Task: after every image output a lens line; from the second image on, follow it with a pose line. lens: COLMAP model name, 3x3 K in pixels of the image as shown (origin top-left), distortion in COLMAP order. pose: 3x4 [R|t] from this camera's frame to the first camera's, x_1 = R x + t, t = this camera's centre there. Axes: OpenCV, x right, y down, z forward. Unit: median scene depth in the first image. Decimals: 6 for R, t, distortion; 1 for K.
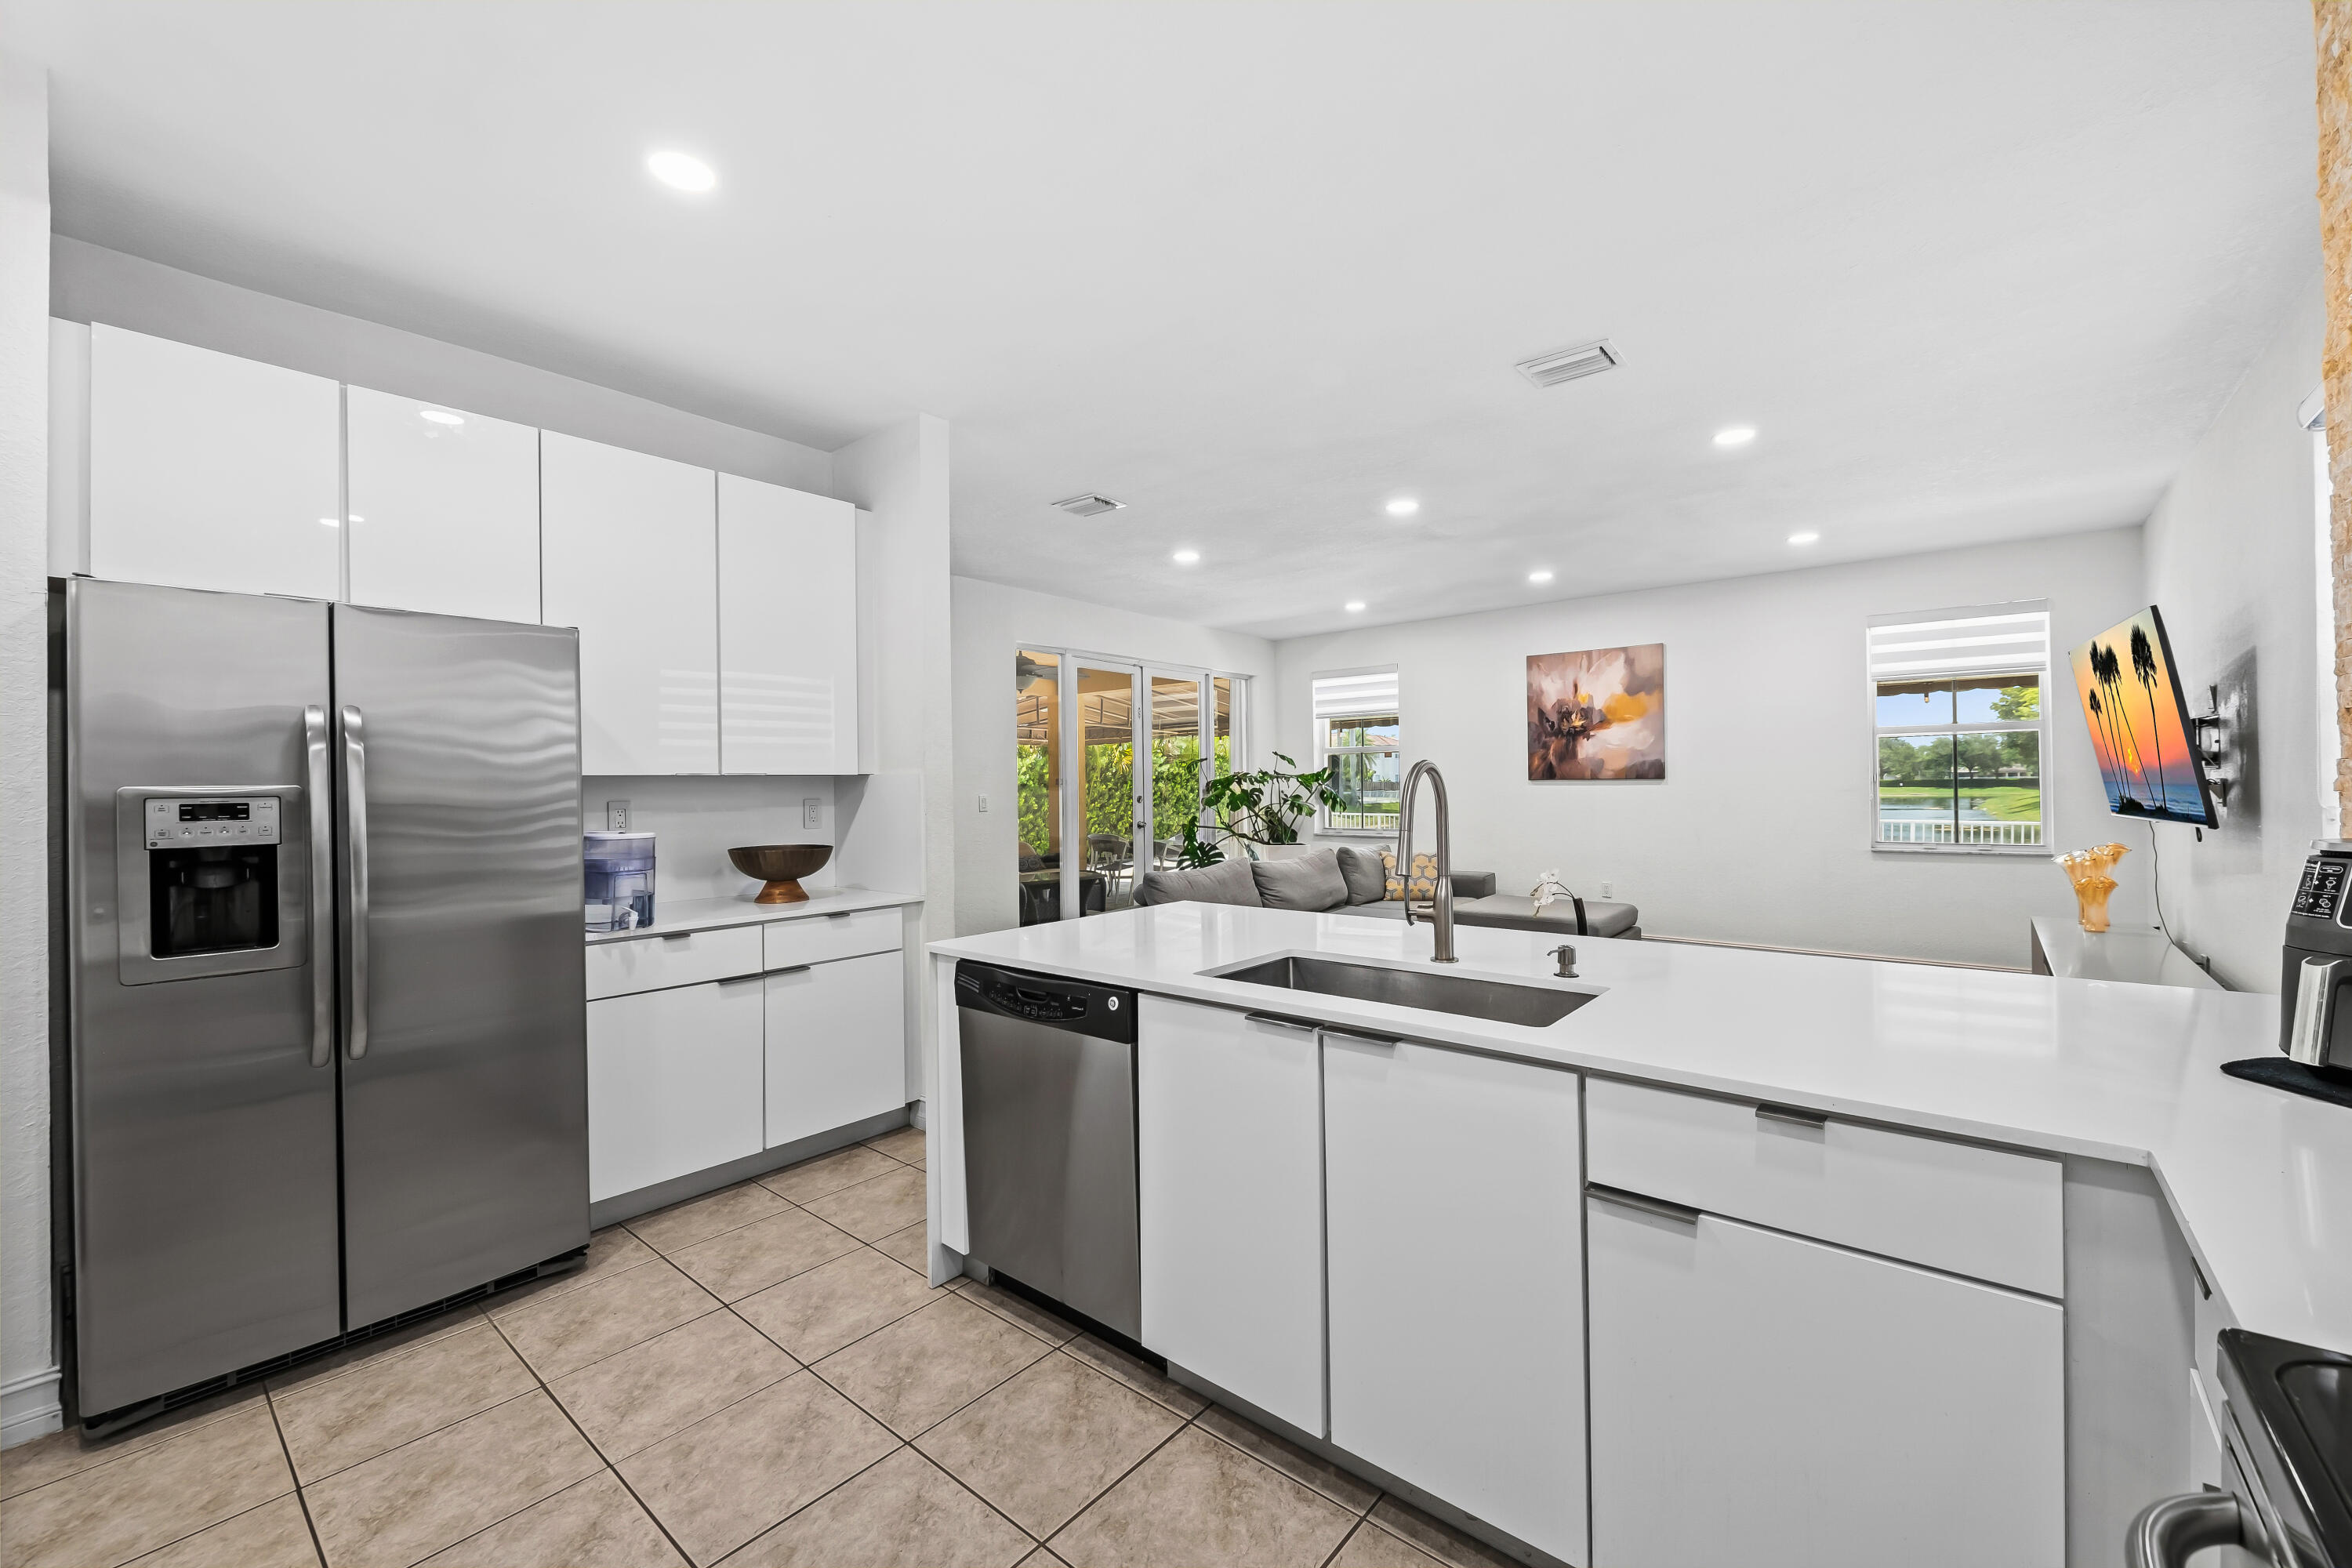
lens RADIAL K [[931.8, 0, 1184.6], [0, 931.8, 781.4], [0, 0, 1]] dist [0.006788, -0.004678]
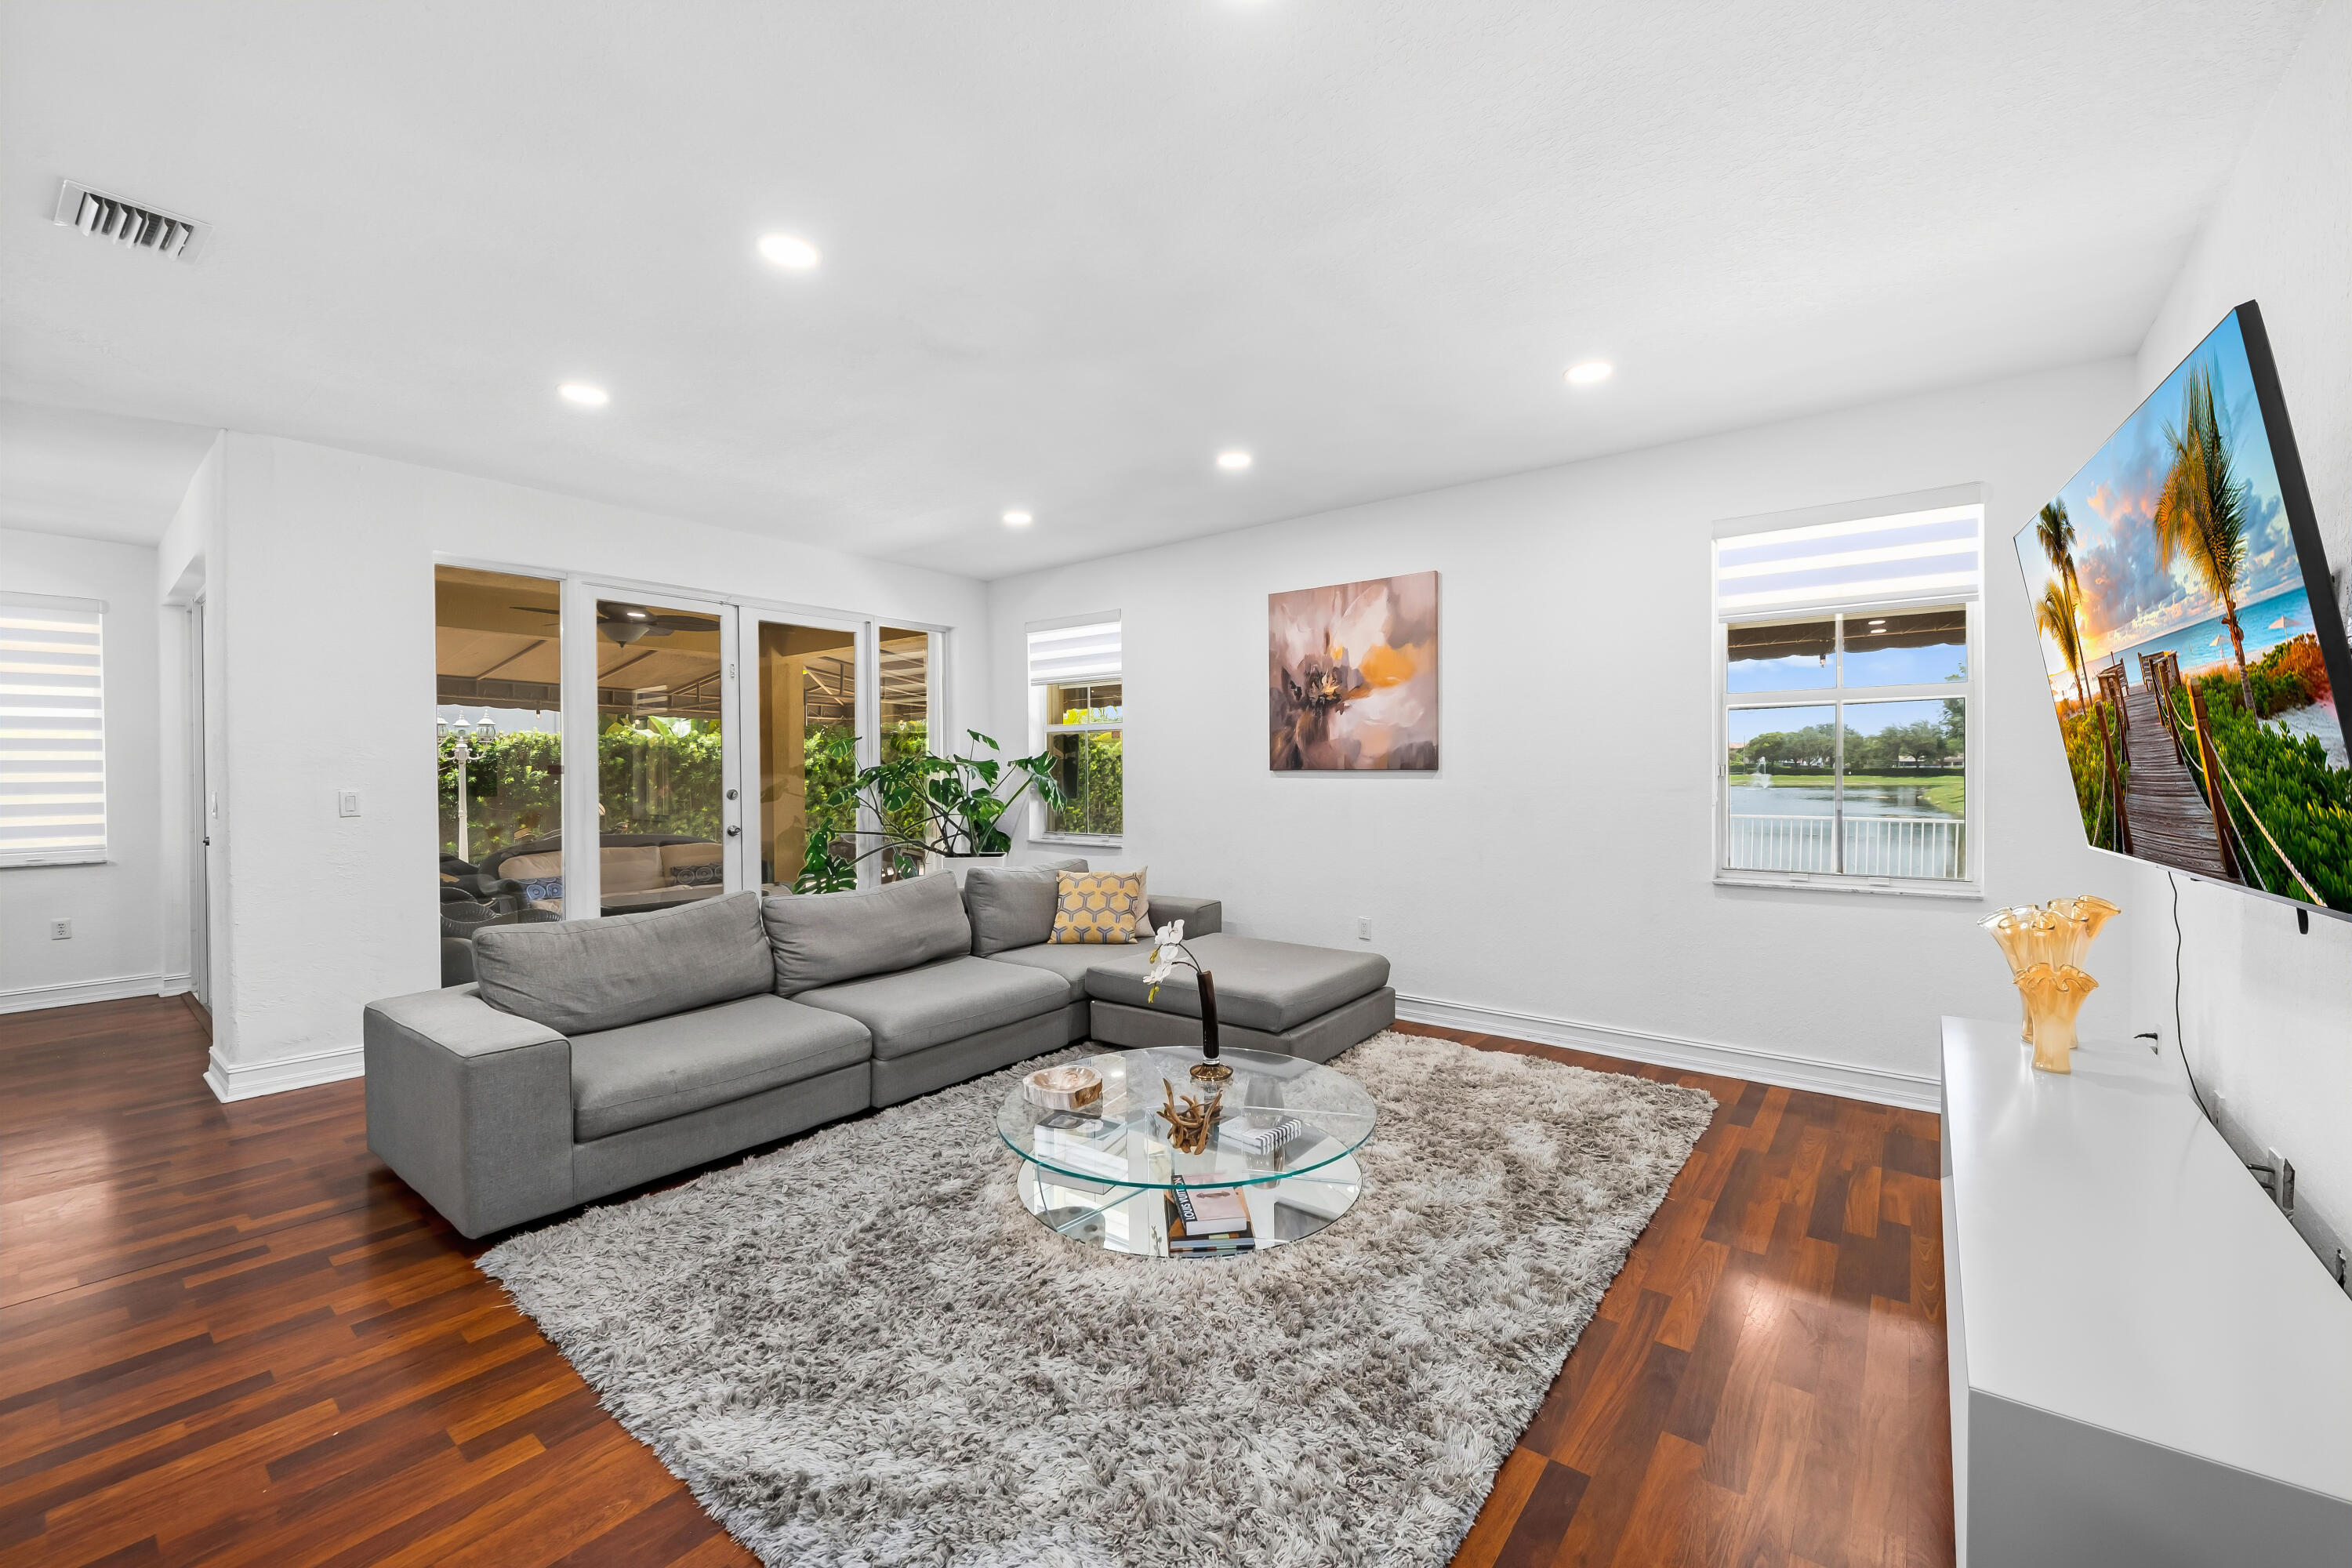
lens RADIAL K [[931.8, 0, 1184.6], [0, 931.8, 781.4], [0, 0, 1]] dist [0.006788, -0.004678]
pose [[0.999415, 0.005010, 0.033836, 0.291484], [-0.005576, 0.999846, 0.016645, -0.004617], [-0.033747, -0.016824, 0.999289, 0.307471]]
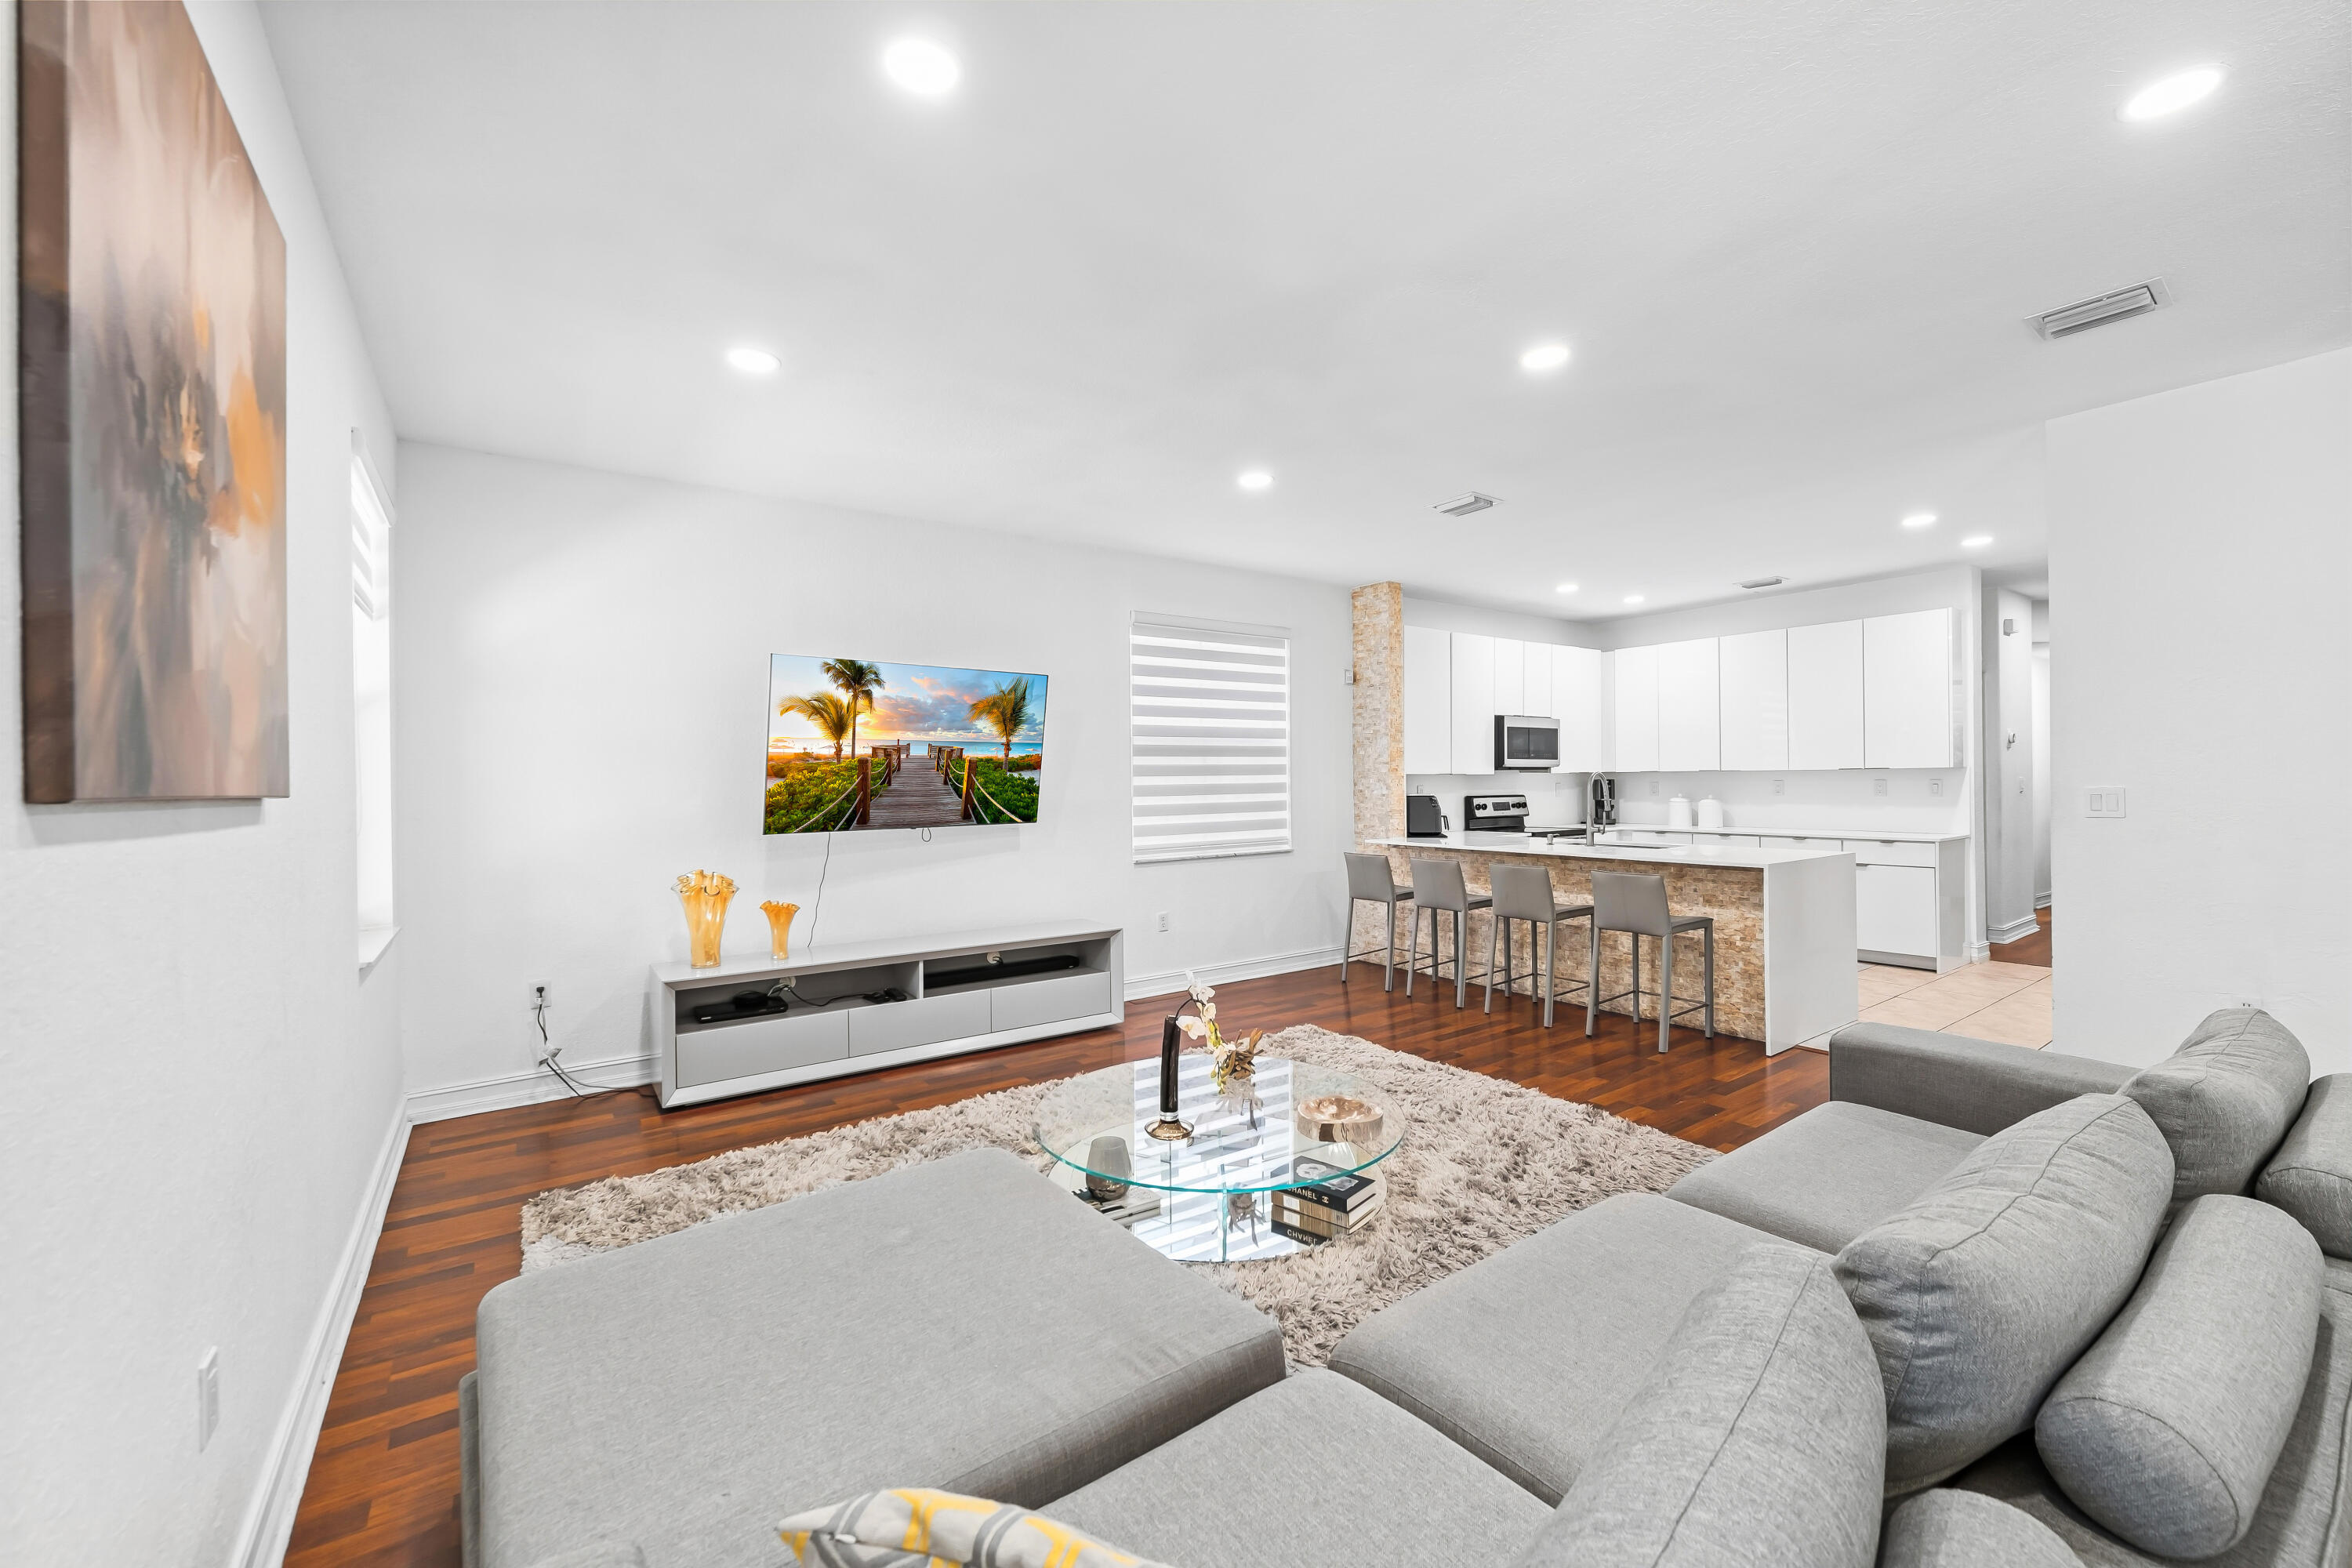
lens RADIAL K [[931.8, 0, 1184.6], [0, 931.8, 781.4], [0, 0, 1]] dist [0.006788, -0.004678]
pose [[-0.968628, 0.024859, 0.247267, 0.215730], [0.023547, 0.999689, -0.008264, 0.000348], [-0.247395, -0.002183, -0.968912, 1.109567]]
